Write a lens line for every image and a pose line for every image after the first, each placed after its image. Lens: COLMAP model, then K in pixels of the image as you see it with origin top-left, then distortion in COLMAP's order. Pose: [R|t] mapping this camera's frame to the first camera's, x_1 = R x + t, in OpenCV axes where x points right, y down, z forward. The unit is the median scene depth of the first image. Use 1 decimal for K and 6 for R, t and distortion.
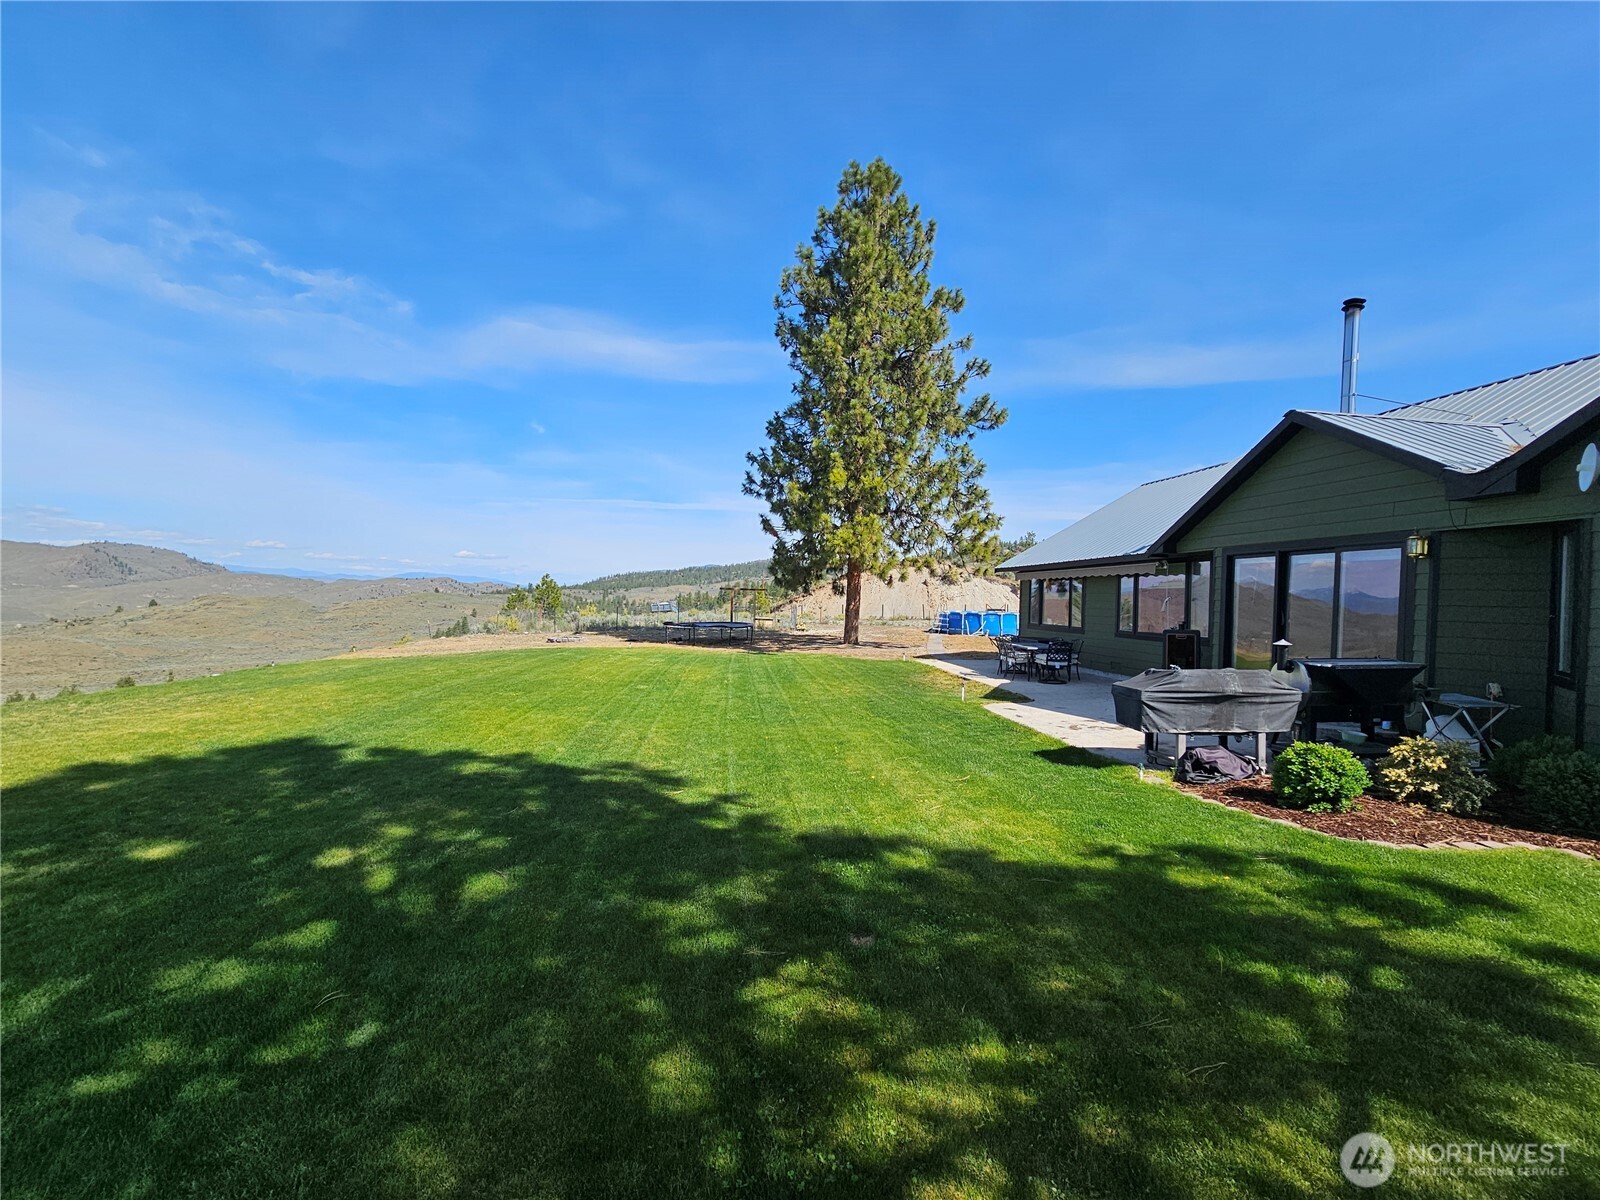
lens RADIAL K [[652.8, 0, 806.1], [0, 652.8, 604.6], [0, 0, 1]] dist [0.002865, 0.000843]
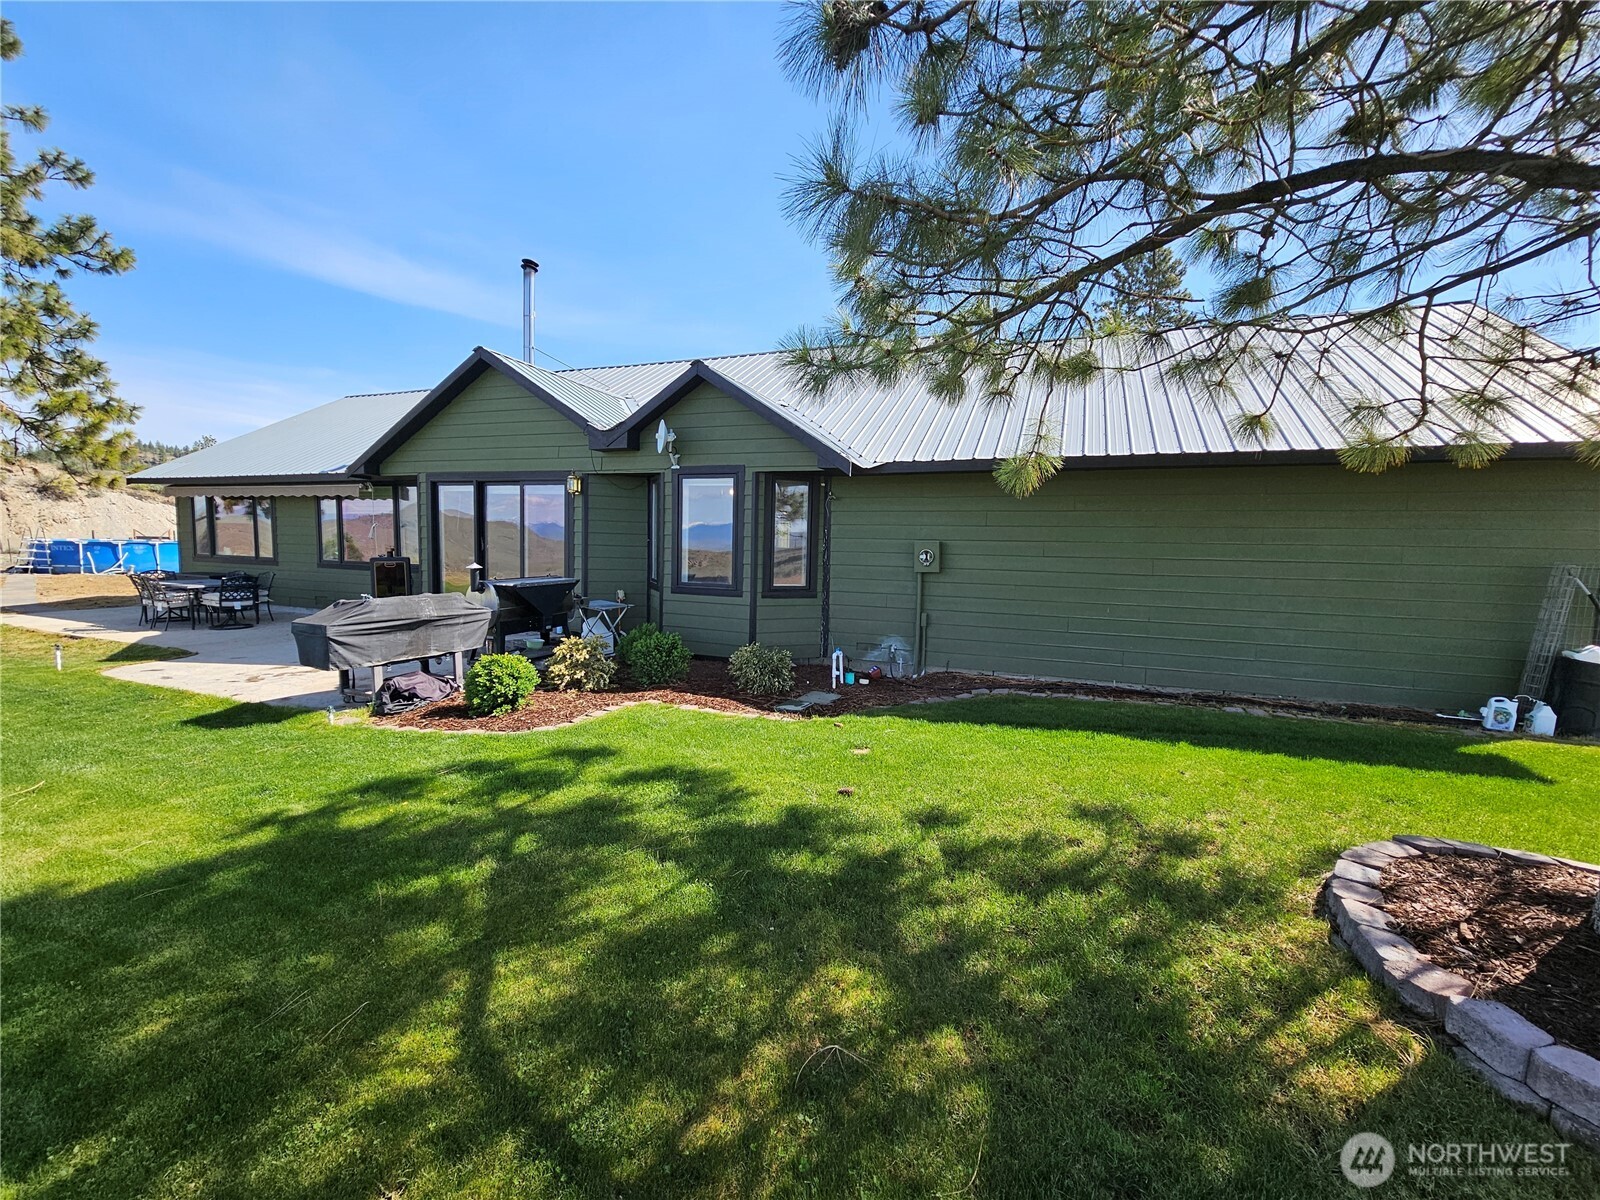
lens RADIAL K [[658.8, 0, 800.0], [0, 658.8, 600.0], [0, 0, 1]] dist [0.003250, 0.000483]
pose [[0.494904, -0.081284, 0.865137, 0.057747], [-0.006924, 0.995215, 0.097467, 0.005067], [-0.868920, -0.054227, 0.491973, 0.002050]]
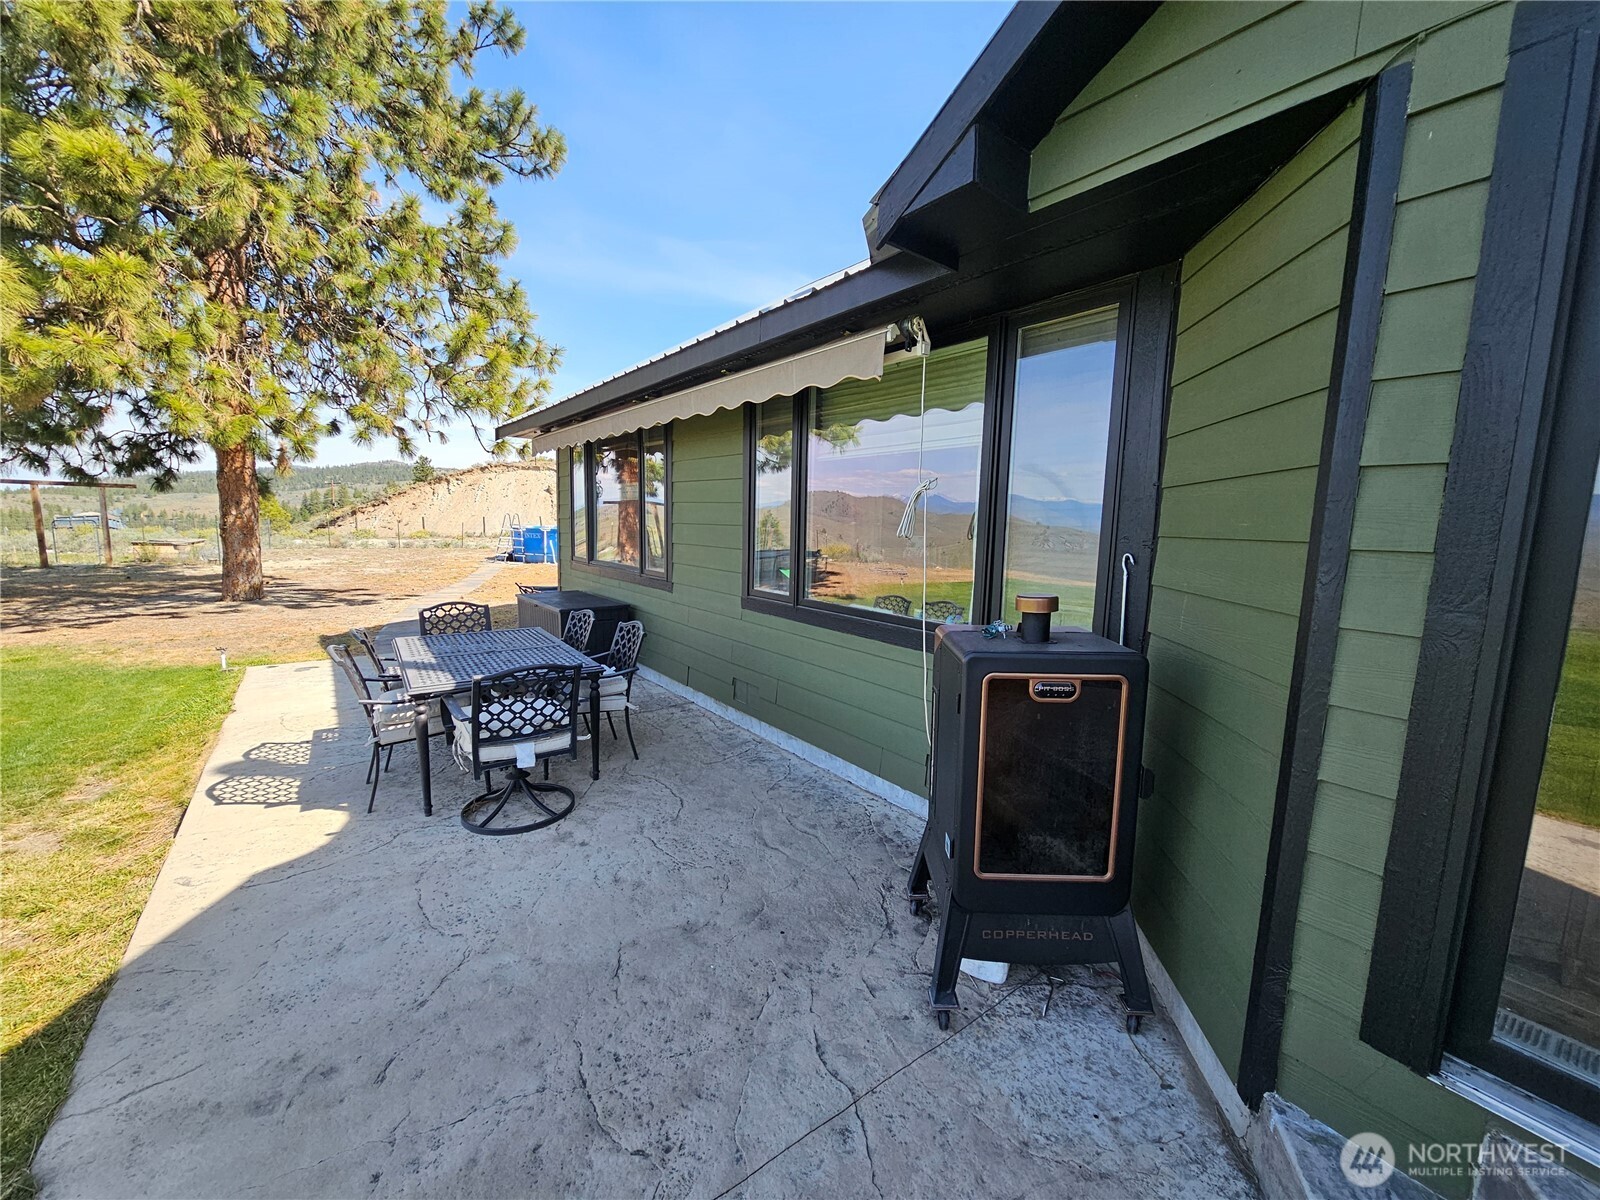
lens RADIAL K [[652.8, 0, 806.1], [0, 652.8, 604.6], [0, 0, 1]] dist [0.002865, 0.000843]
pose [[0.872411, -0.062072, 0.484816, 0.817840], [-0.002180, 0.991399, 0.130853, 0.008291], [-0.488768, -0.115214, 0.864772, 1.675671]]
